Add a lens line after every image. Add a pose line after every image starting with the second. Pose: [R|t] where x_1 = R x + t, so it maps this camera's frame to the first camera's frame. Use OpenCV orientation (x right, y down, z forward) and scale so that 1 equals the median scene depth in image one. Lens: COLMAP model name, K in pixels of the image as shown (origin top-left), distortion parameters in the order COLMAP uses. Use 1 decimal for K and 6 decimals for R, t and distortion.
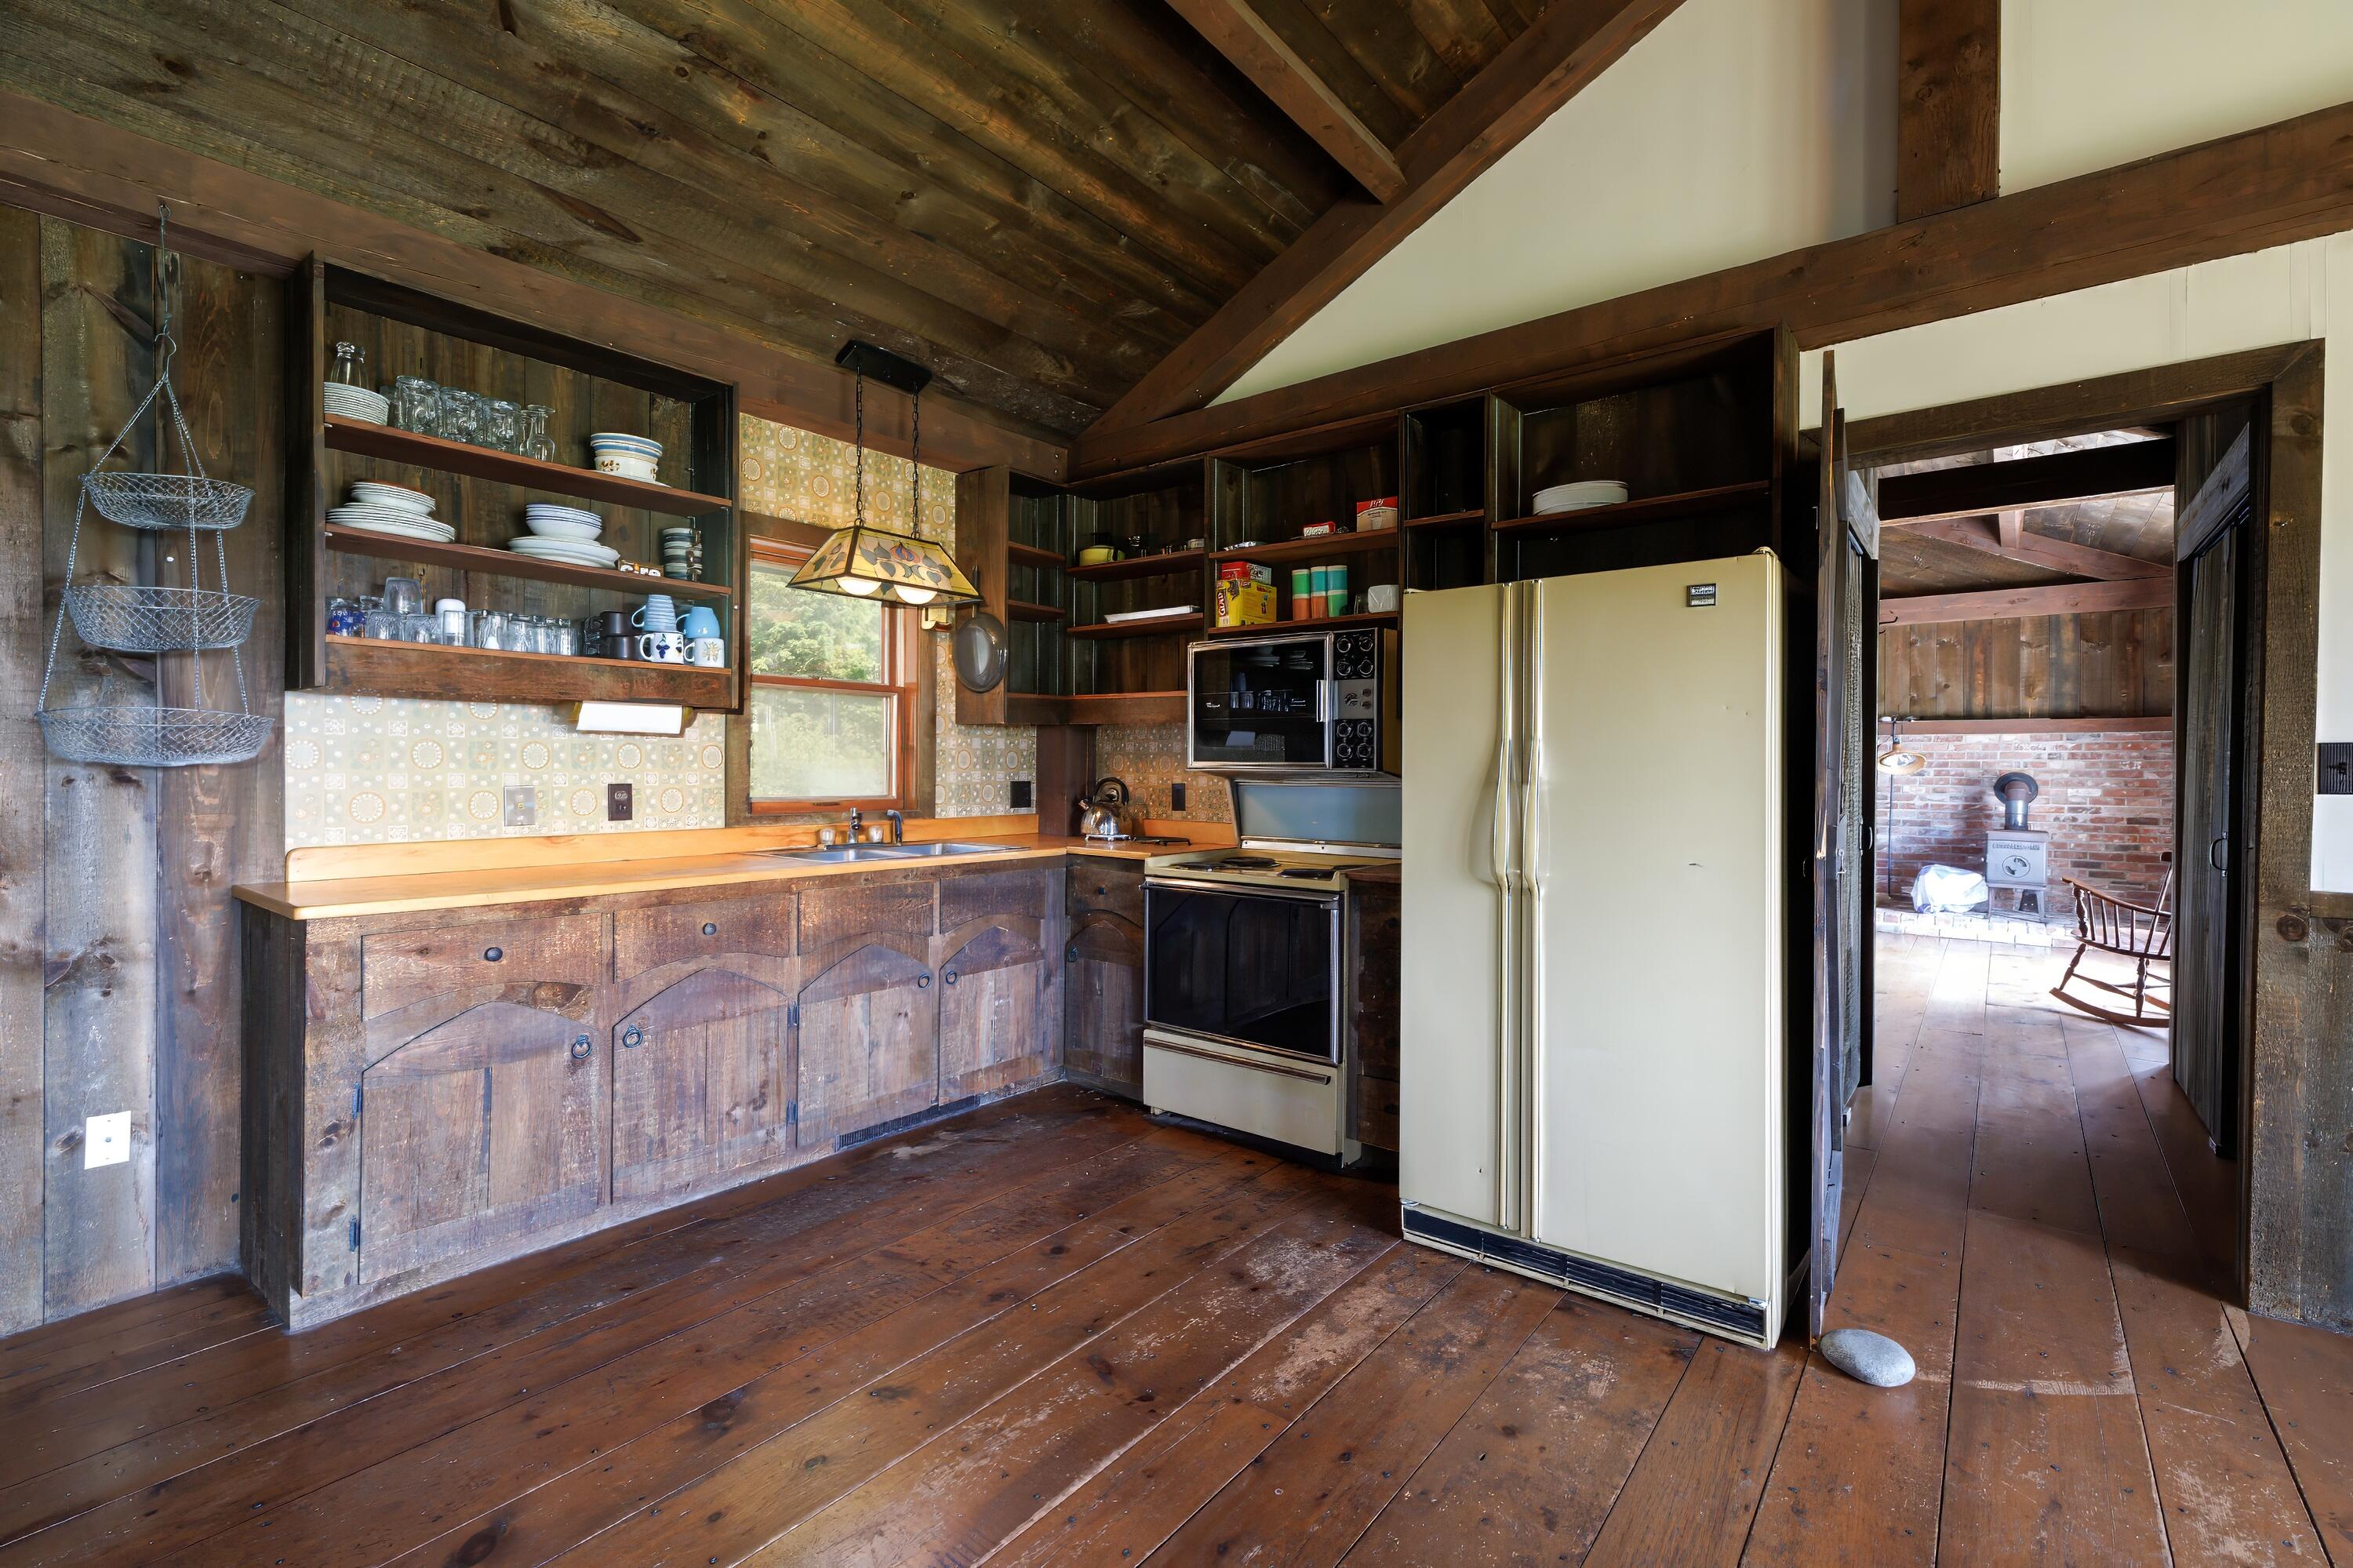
lens RADIAL K [[1039.6, 0, 1176.4], [0, 1039.6, 776.9], [0, 0, 1]] dist [0.004392, 0.000182]
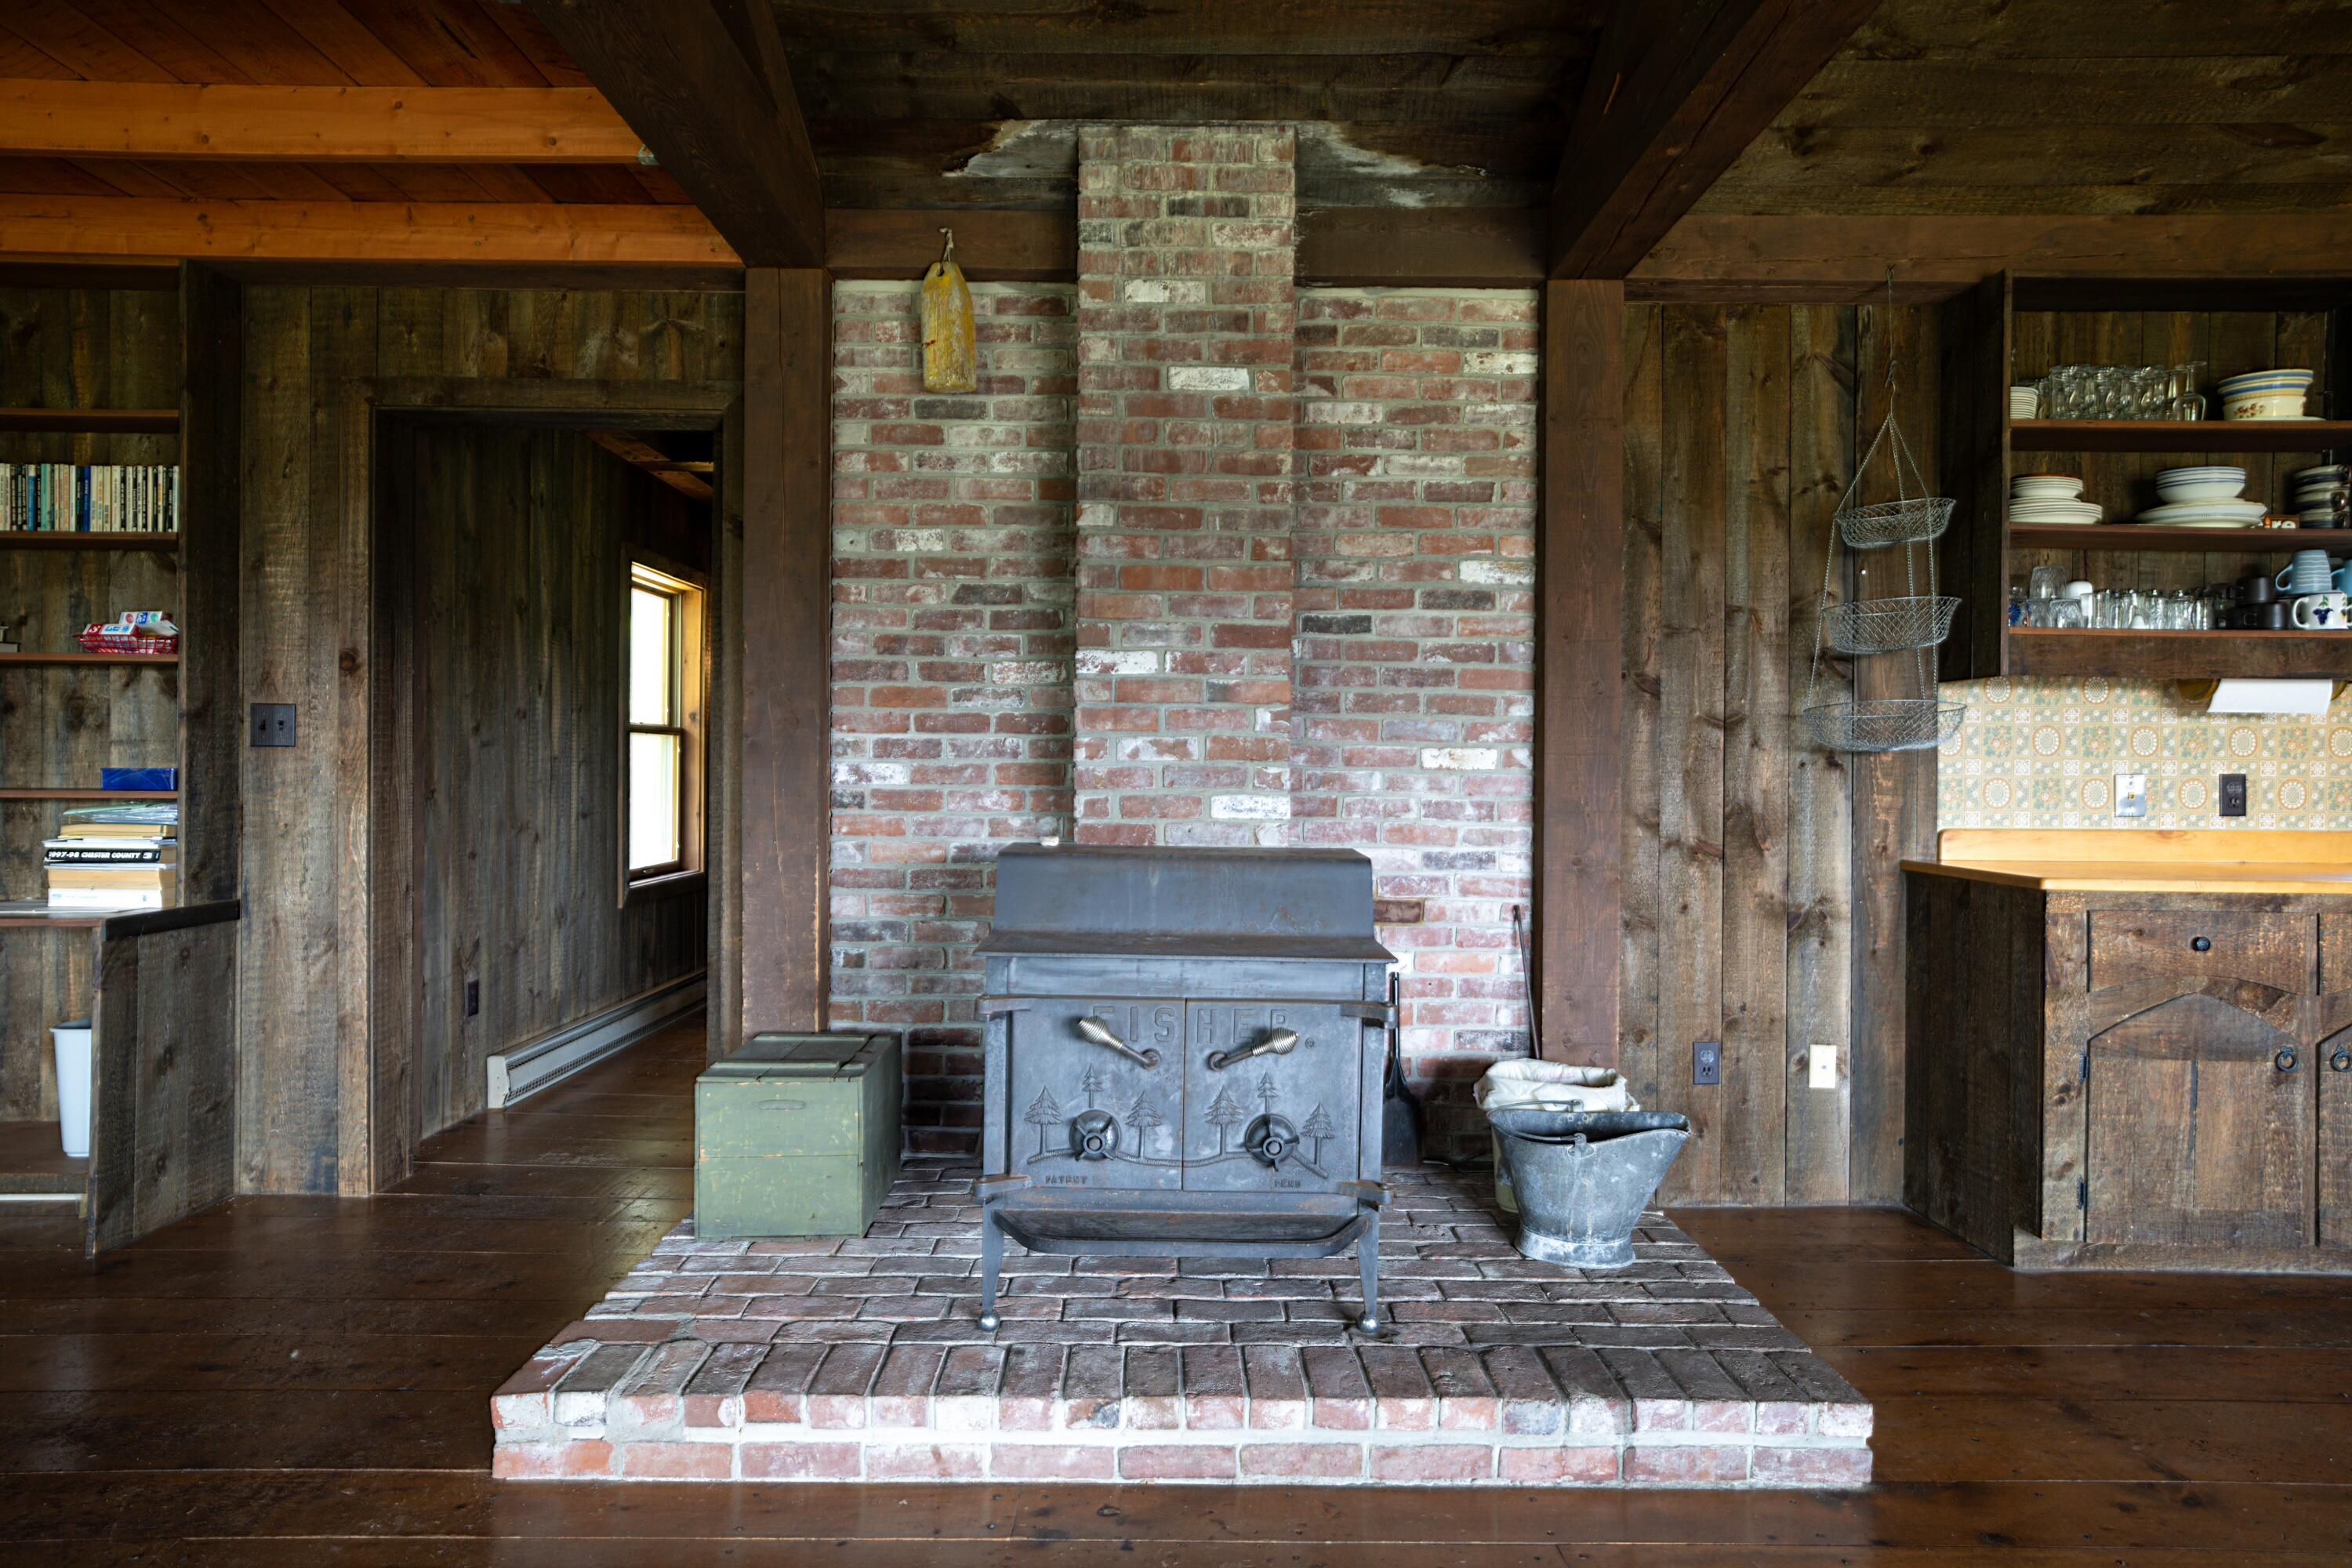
lens RADIAL K [[1378.1, 0, 1172.3], [0, 1378.1, 773.6], [0, 0, 1]] dist [-0.005070, 0.009937]
pose [[0.622014, 0.002227, -0.783003, -0.242074], [-0.012302, 0.999900, -0.006929, 0.031674], [0.782909, 0.013943, 0.621980, -0.521875]]
